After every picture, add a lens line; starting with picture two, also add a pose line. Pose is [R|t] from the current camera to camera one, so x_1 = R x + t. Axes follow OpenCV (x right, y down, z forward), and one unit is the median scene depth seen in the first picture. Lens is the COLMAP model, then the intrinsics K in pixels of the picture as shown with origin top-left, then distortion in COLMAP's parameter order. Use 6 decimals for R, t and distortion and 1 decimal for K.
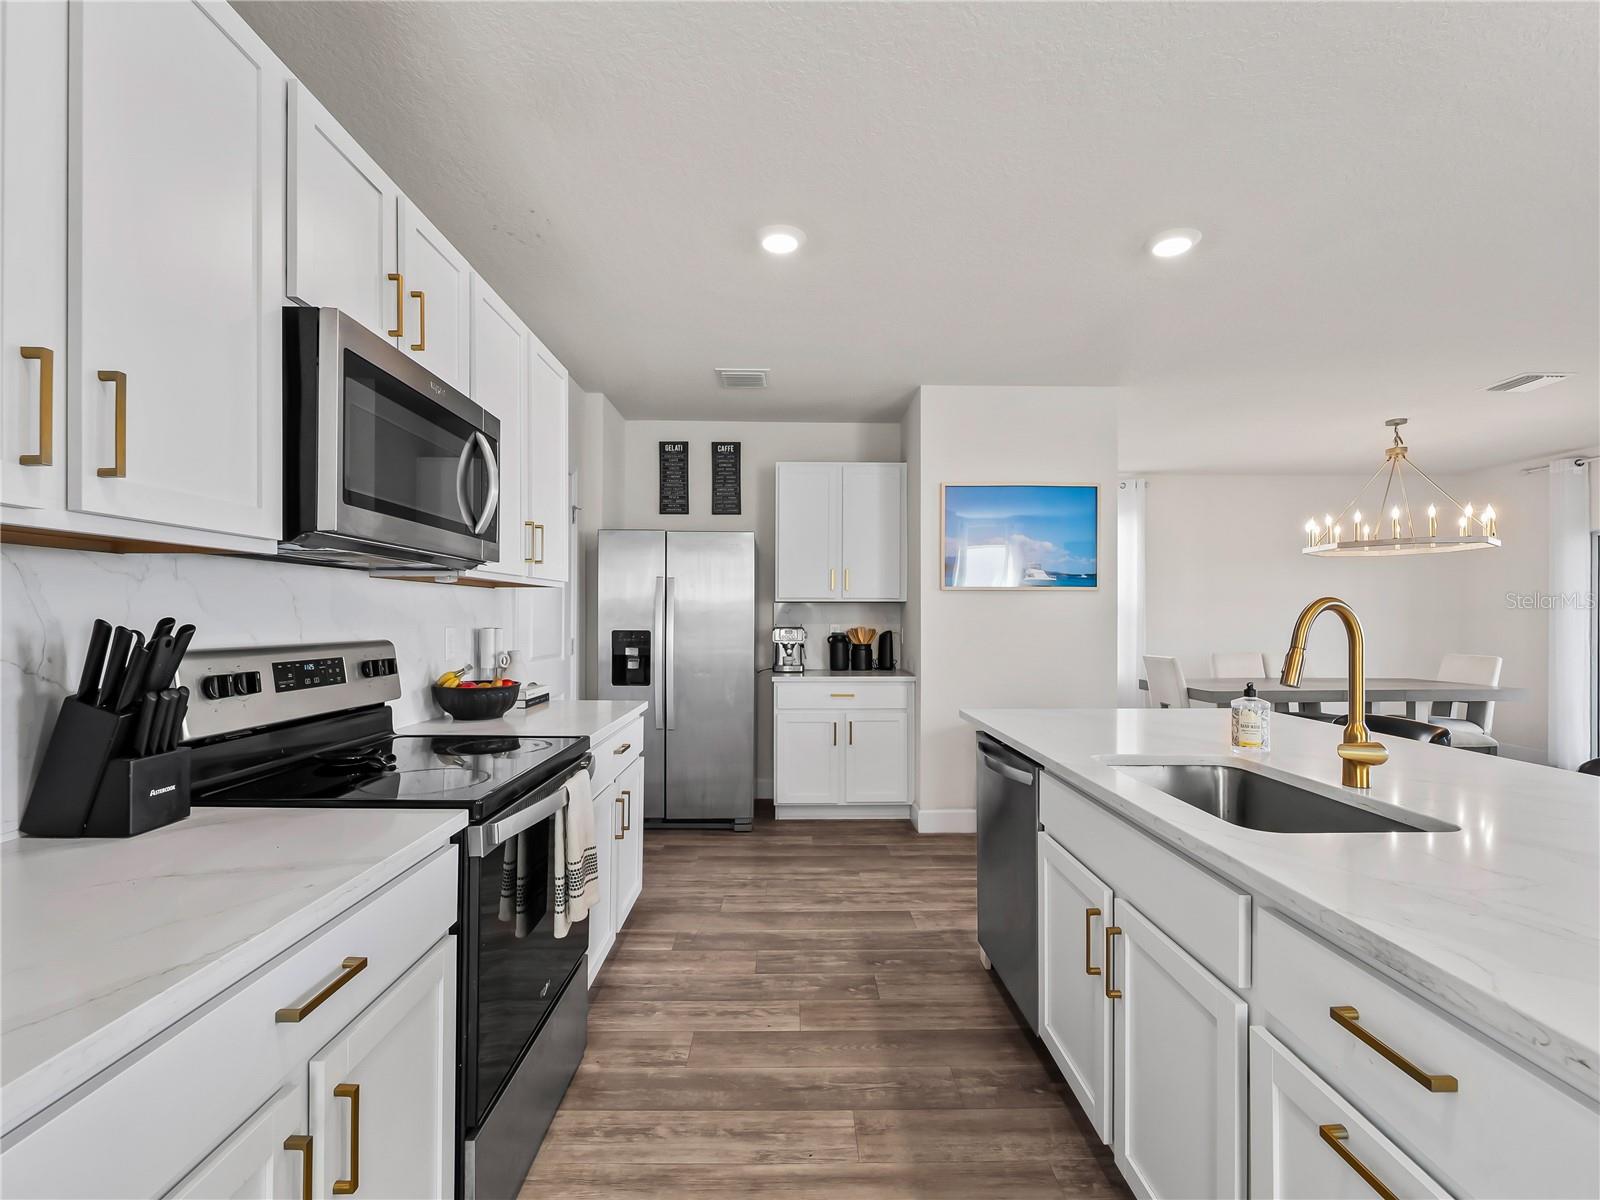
lens RADIAL K [[725.6, 0, 805.4], [0, 725.6, 610.6], [0, 0, 1]] dist [-0.001194, -0.000206]
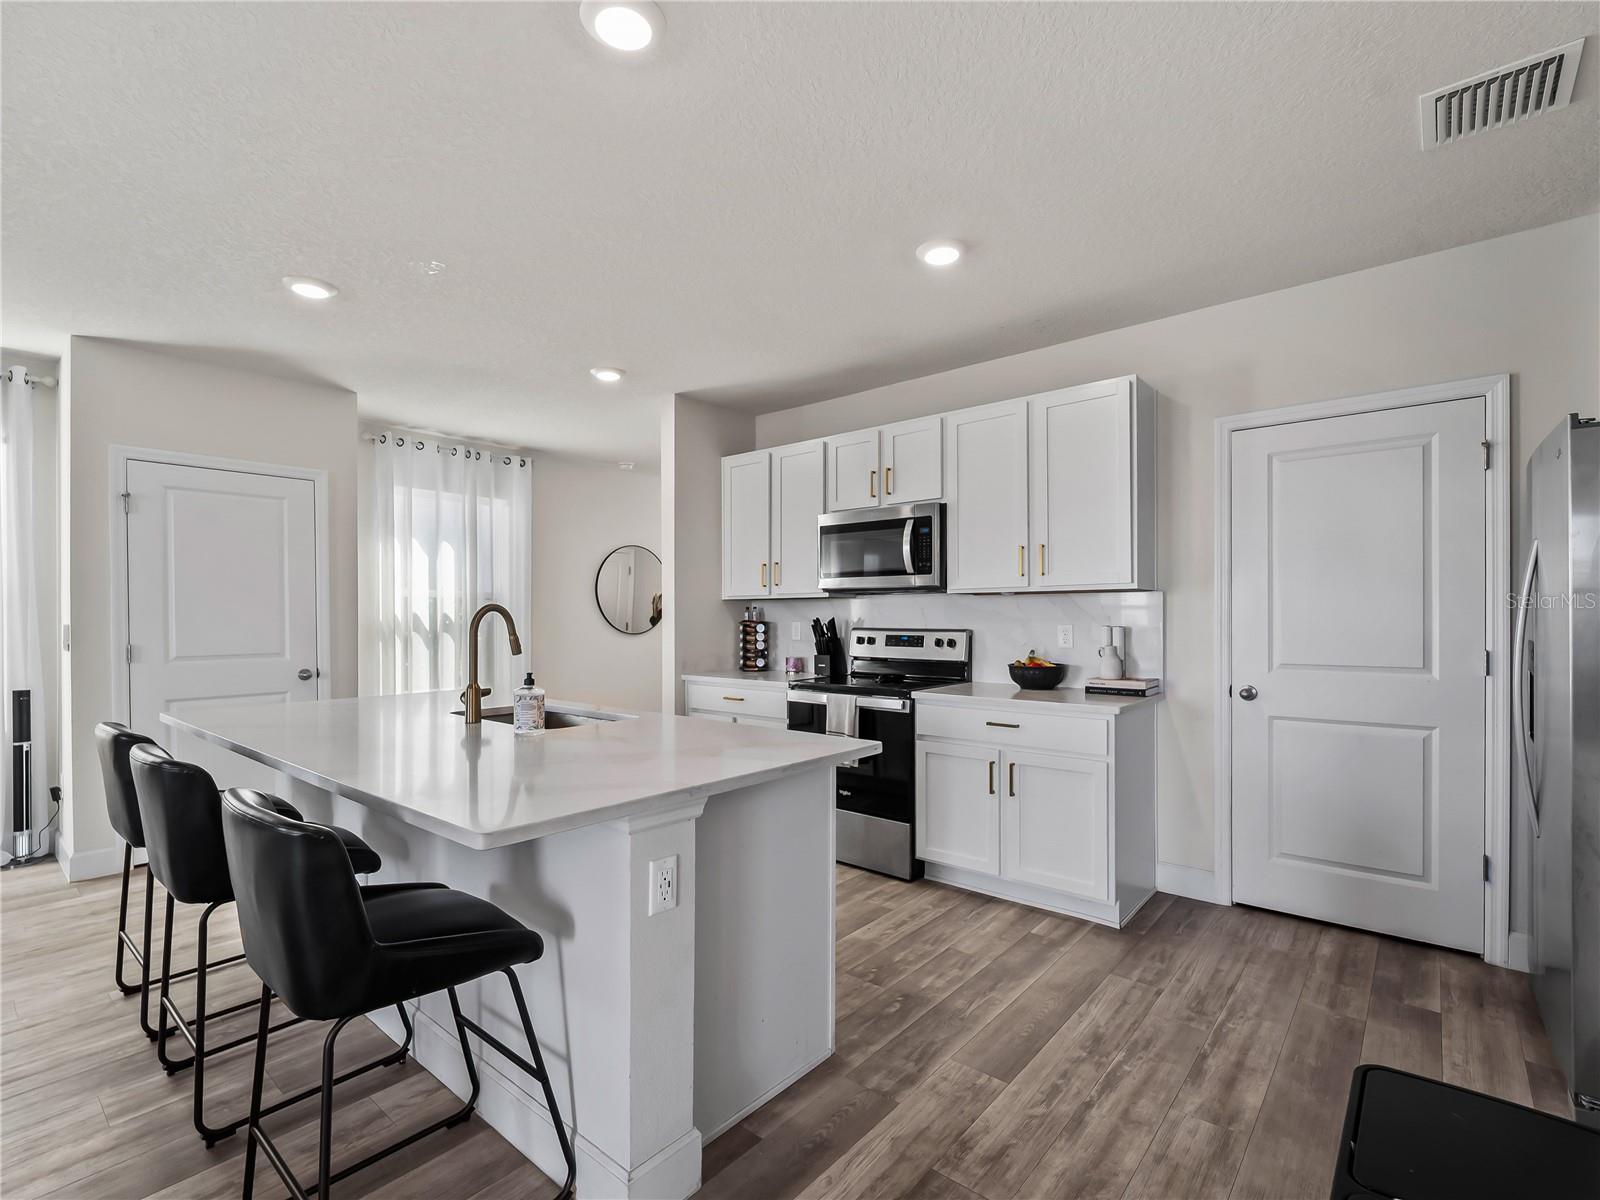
lens RADIAL K [[751.1, 0, 804.2], [0, 751.1, 617.6], [0, 0, 1]] dist [-0.002297, -0.000187]
pose [[-0.662610, -0.003257, -0.748957, 0.540639], [0.004556, 0.999955, -0.008380, 0.011731], [0.748951, -0.008965, -0.662565, 0.941059]]
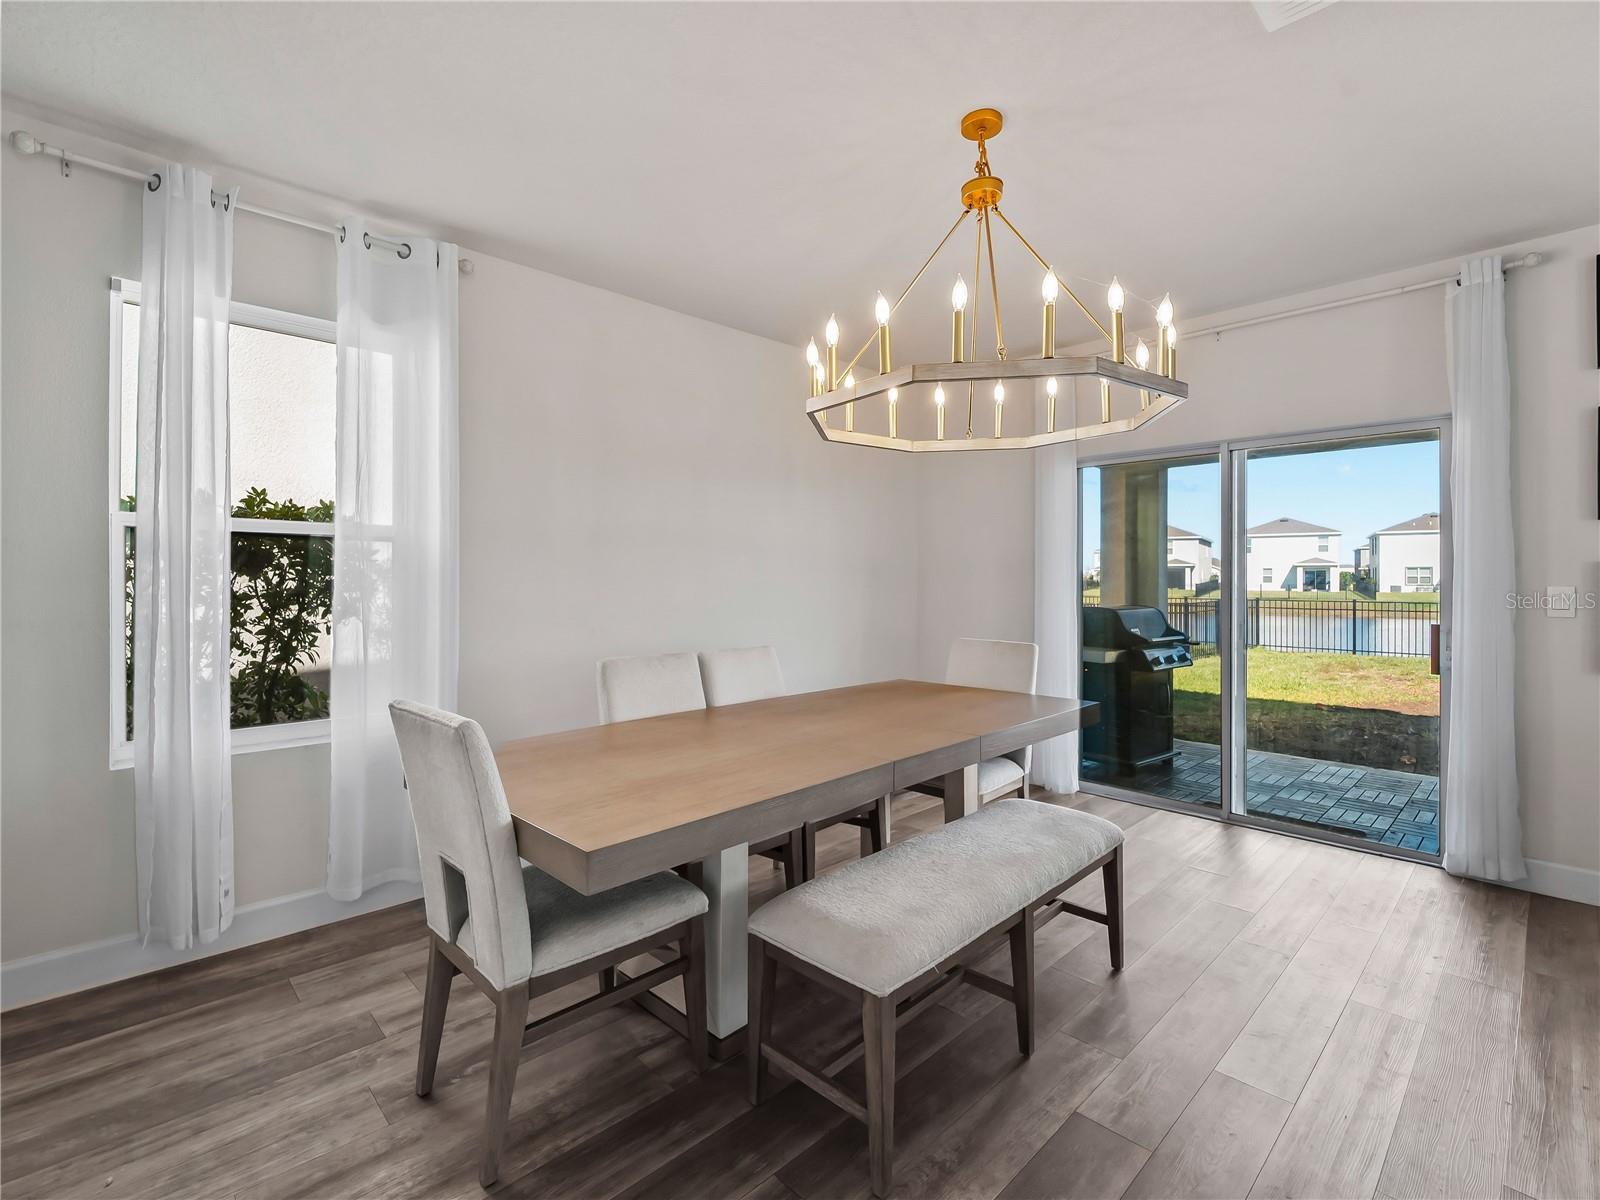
lens RADIAL K [[731.6, 0, 800.0], [0, 731.6, 600.0], [0, 0, 1]] dist [-0.003499, -0.000962]
pose [[0.723372, -0.014192, 0.690313, 0.509313], [-0.002183, 0.999737, 0.022841, 0.018940], [-0.690455, -0.018029, 0.723150, 0.891549]]
